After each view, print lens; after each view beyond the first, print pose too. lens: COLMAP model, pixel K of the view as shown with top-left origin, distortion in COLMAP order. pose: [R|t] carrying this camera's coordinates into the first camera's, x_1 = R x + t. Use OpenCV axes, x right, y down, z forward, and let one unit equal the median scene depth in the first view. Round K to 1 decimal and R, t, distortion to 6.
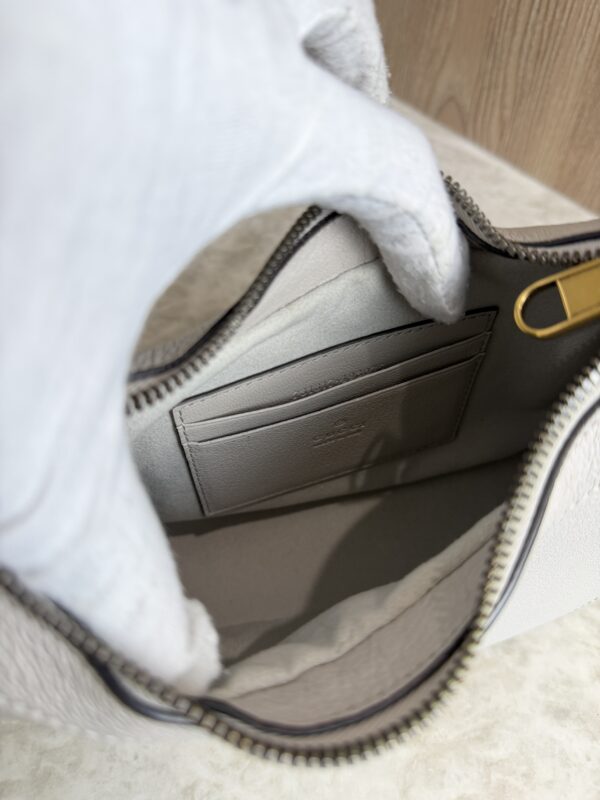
lens RADIAL K [[602.7, 0, 300.0], [0, 602.7, 400.0], [0, 0, 1]] dist [-0.065740, 0.025936]
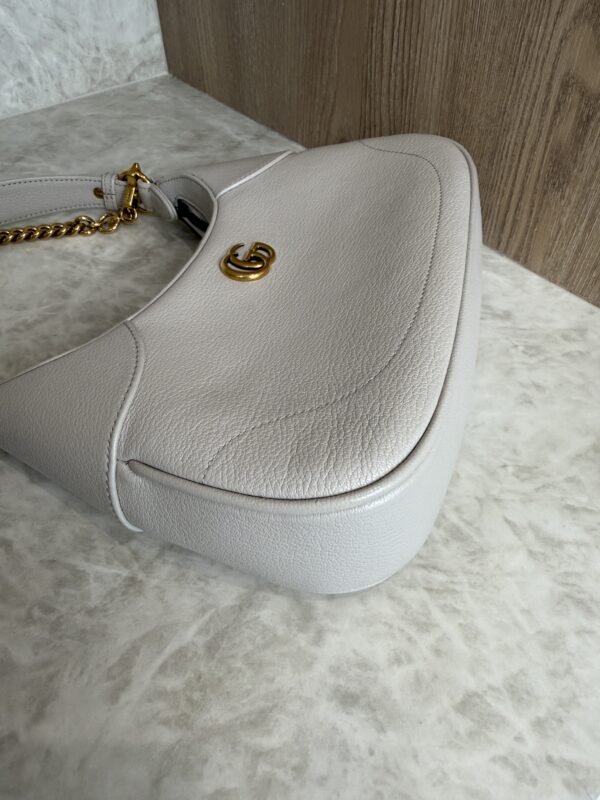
lens RADIAL K [[576.1, 0, 295.1], [0, 576.1, 364.4], [0, 0, 1]] dist [0.000199, 0.006311]
pose [[0.999600, 0.017019, -0.022590, 0.376013], [-0.020909, 0.982521, -0.184972, 0.194267], [0.019047, 0.185370, 0.982484, 0.029371]]
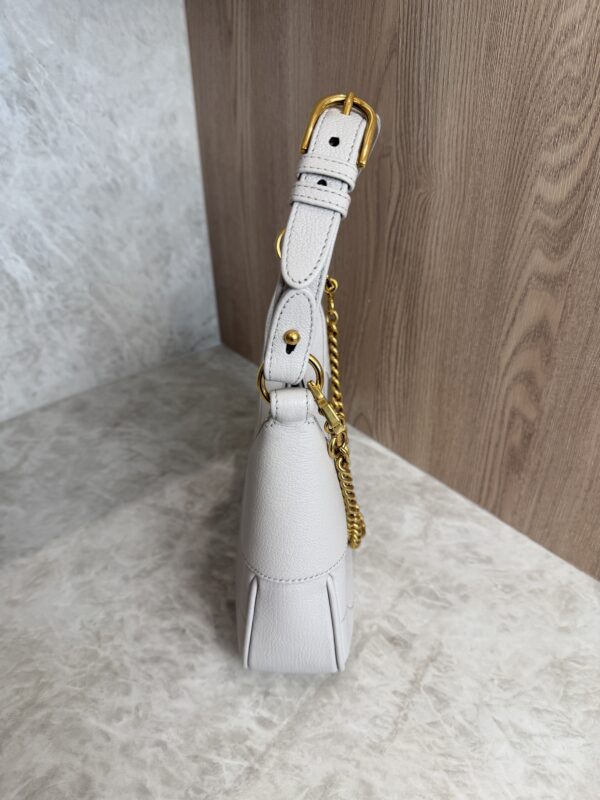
lens RADIAL K [[584.9, 0, 301.8], [0, 584.9, 401.7], [0, 0, 1]] dist [-0.028243, 0.002137]
pose [[0.999985, 0.003828, -0.003997, 0.205919], [-0.005094, 0.918993, -0.394241, 0.091215], [0.002164, 0.394255, 0.918999, -0.723335]]
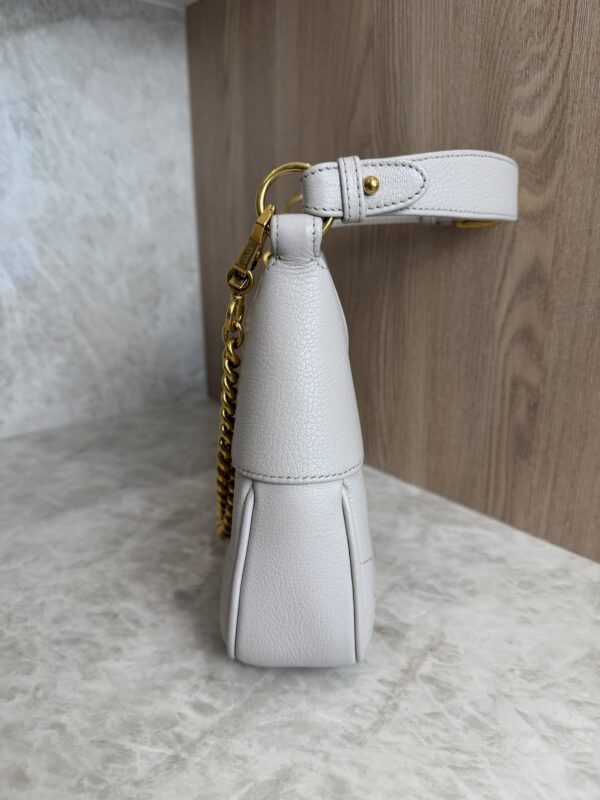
lens RADIAL K [[590.7, 0, 294.6], [0, 590.7, 402.1], [0, 0, 1]] dist [-0.039436, 0.007397]
pose [[0.999316, 0.015436, -0.033600, 0.322394], [-0.033416, 0.766077, -0.641879, 0.576638], [0.015832, 0.642563, 0.766069, -0.182179]]
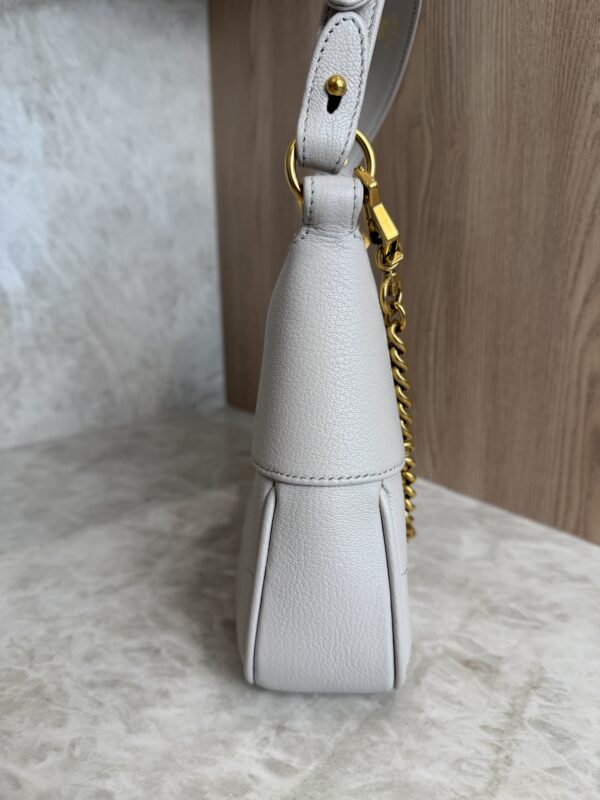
lens RADIAL K [[595.8, 0, 300.0], [0, 595.8, 400.0], [0, 0, 1]] dist [-0.058161, 0.023546]
pose [[0.999844, 0.011117, -0.013734, 0.140803], [-0.017419, 0.750559, -0.660573, 0.476799], [0.002964, 0.660709, 0.750636, -0.011094]]
